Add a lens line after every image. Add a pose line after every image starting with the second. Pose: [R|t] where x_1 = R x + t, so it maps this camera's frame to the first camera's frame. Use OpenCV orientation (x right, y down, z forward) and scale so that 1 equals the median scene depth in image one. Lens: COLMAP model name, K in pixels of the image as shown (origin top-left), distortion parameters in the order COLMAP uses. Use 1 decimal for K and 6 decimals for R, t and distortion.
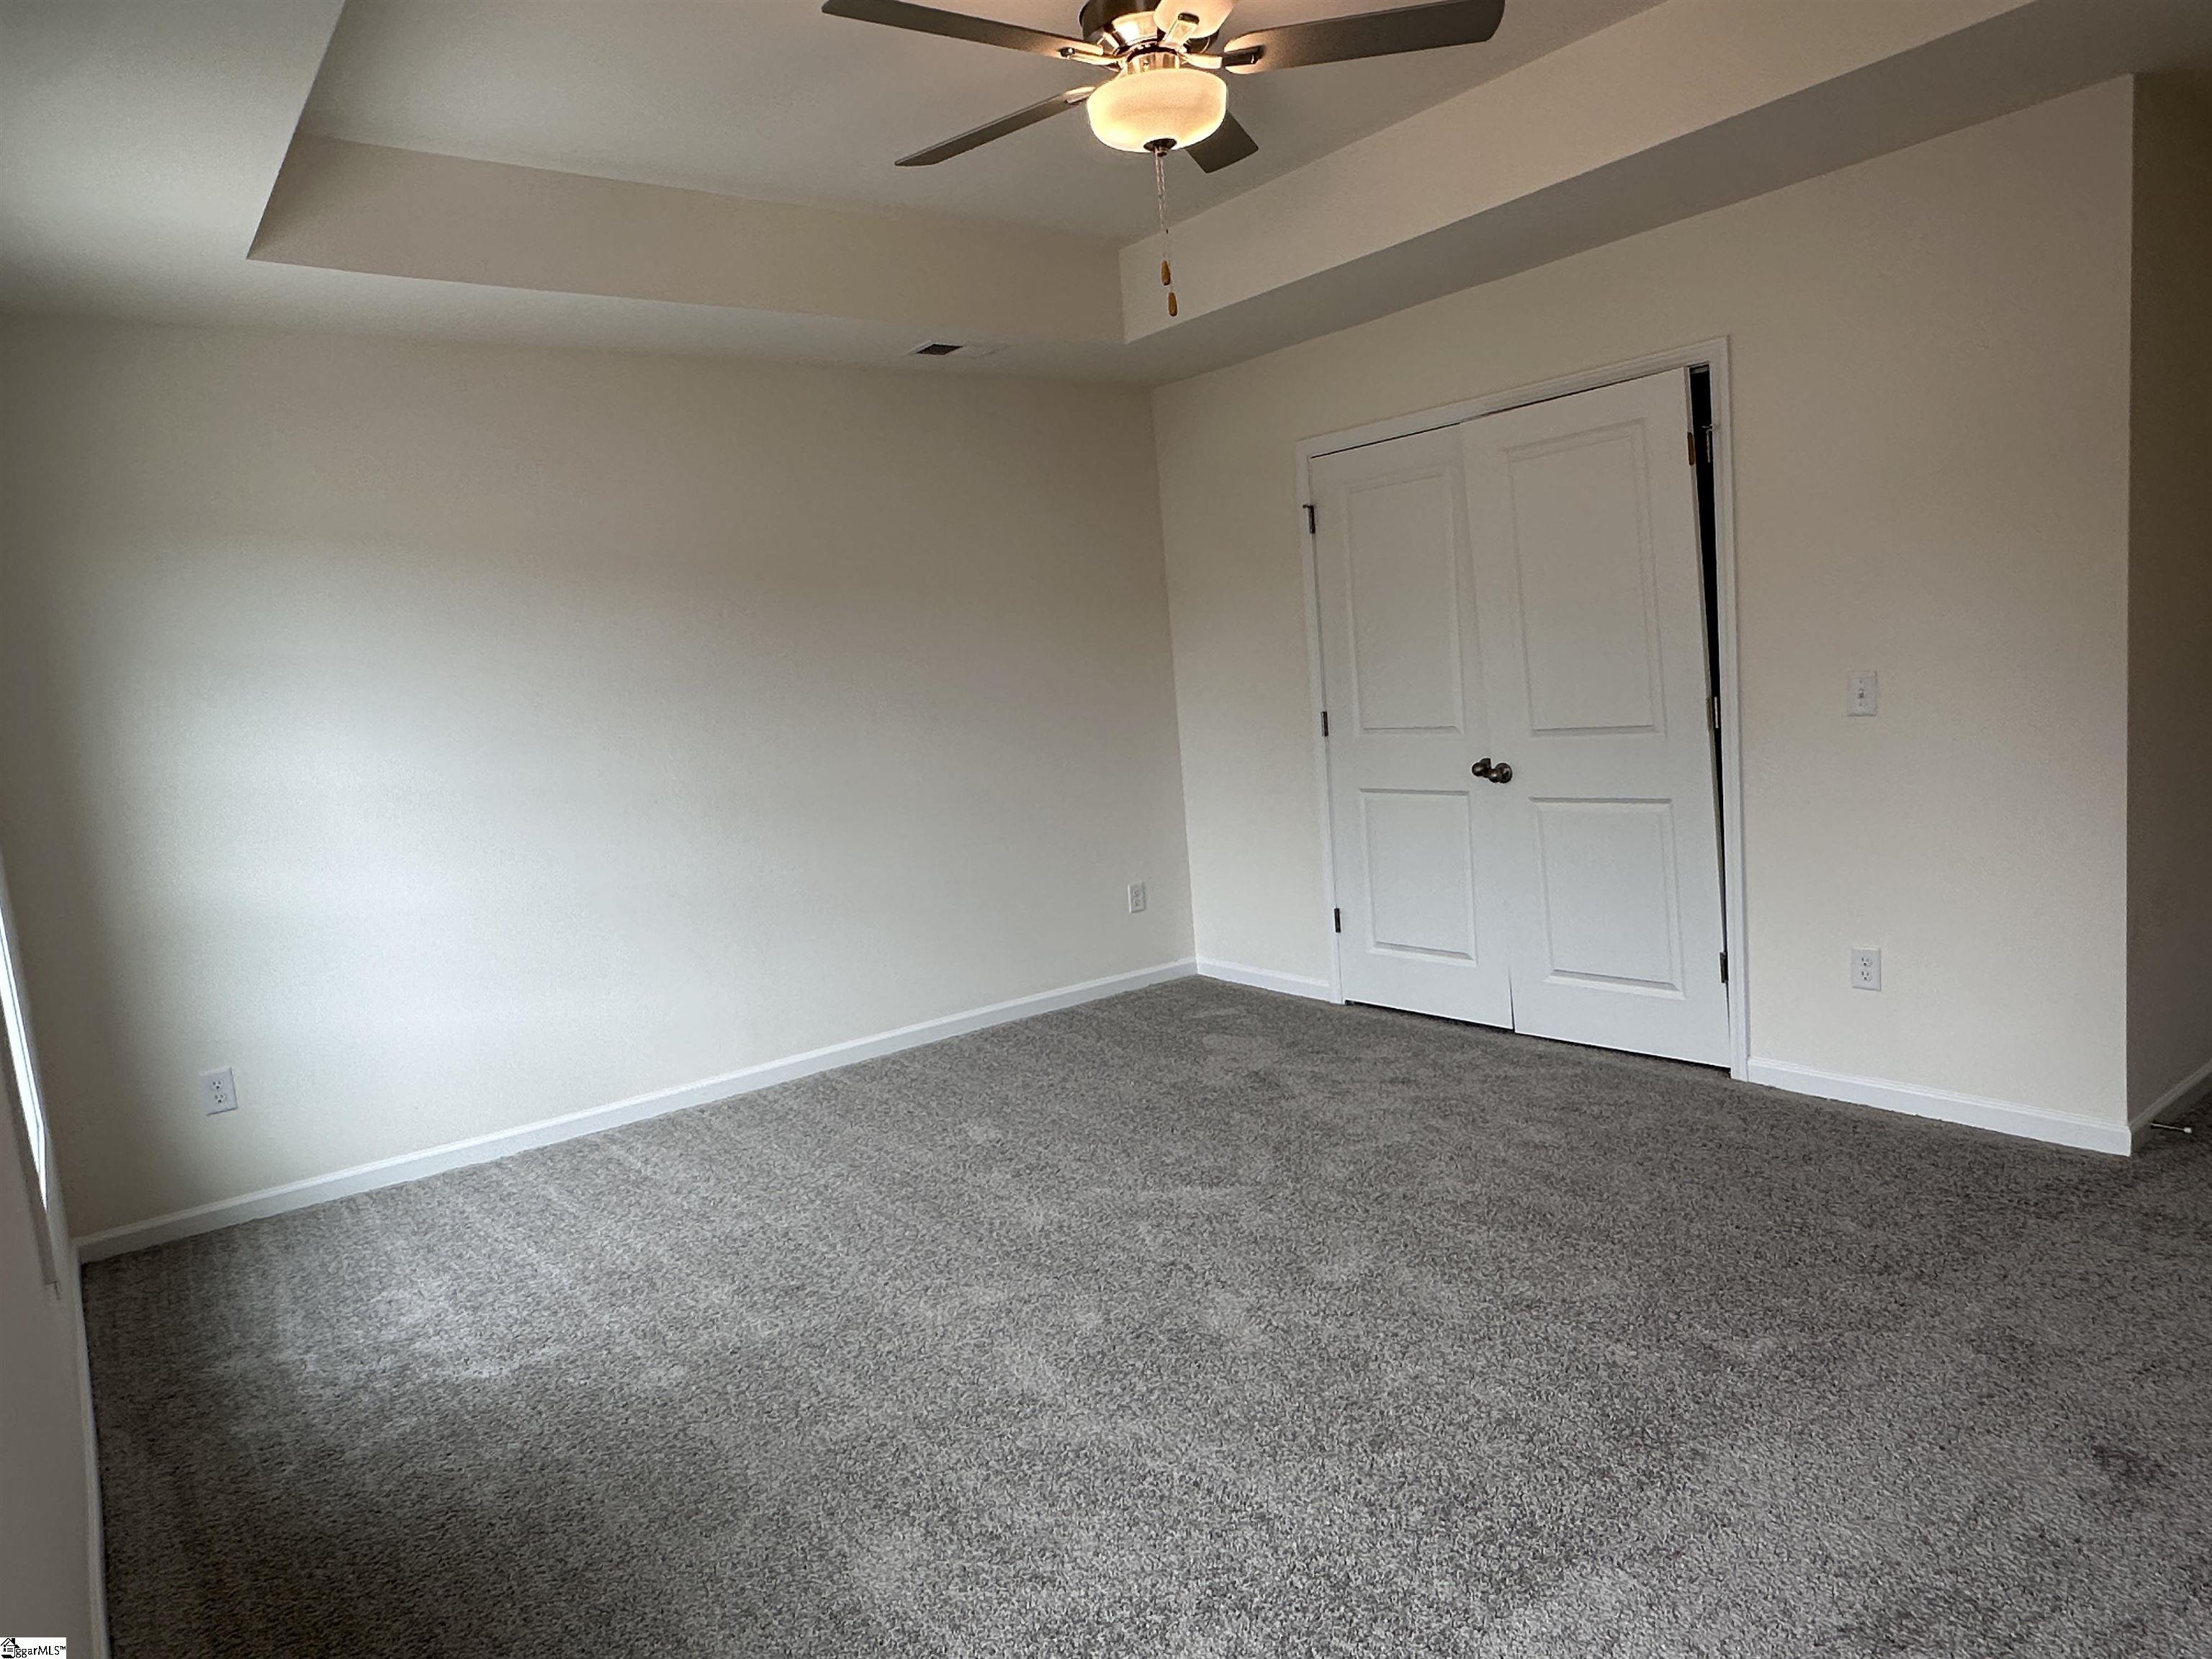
lens RADIAL K [[1401.0, 0, 1101.8], [0, 1401.0, 837.3], [0, 0, 1]] dist [-0.001901, -0.001539]
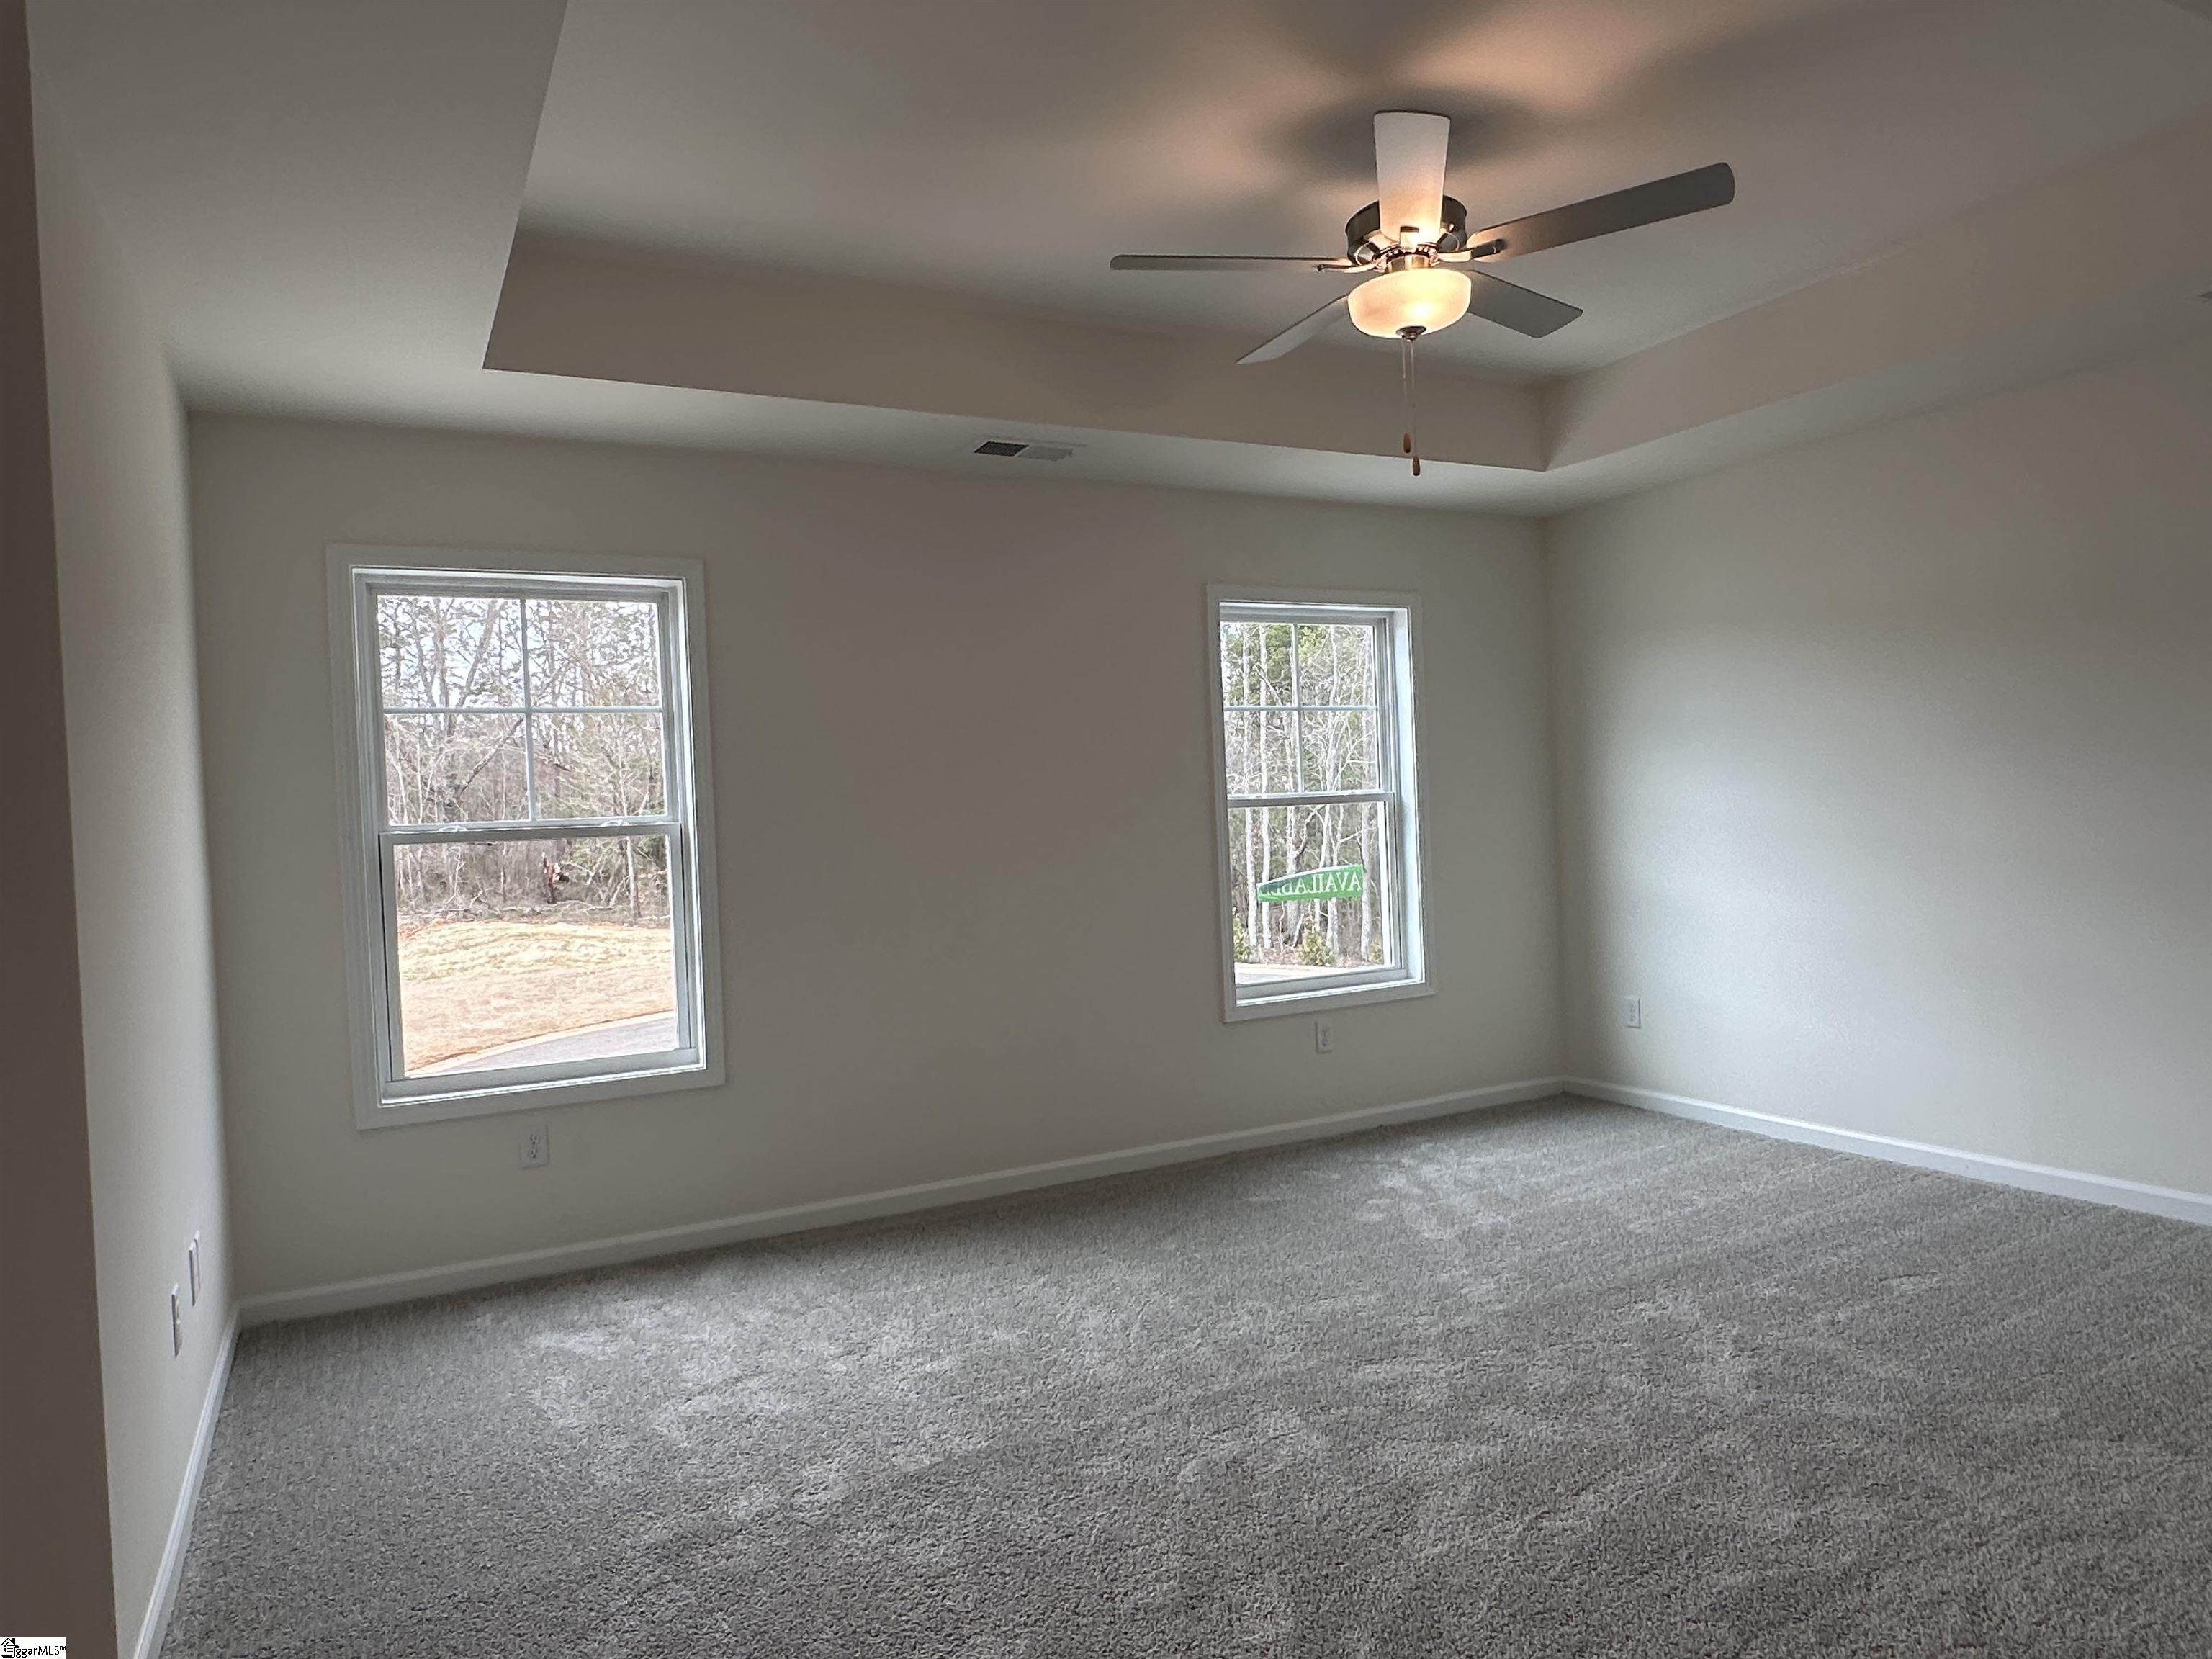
lens RADIAL K [[1401.0, 0, 1101.8], [0, 1401.0, 837.3], [0, 0, 1]] dist [-0.001901, -0.001539]
pose [[-0.156058, 0.112475, -0.981323, 1.052295], [-0.063944, 0.990261, 0.123669, -0.175062], [0.985676, 0.082049, -0.147346, 0.797496]]
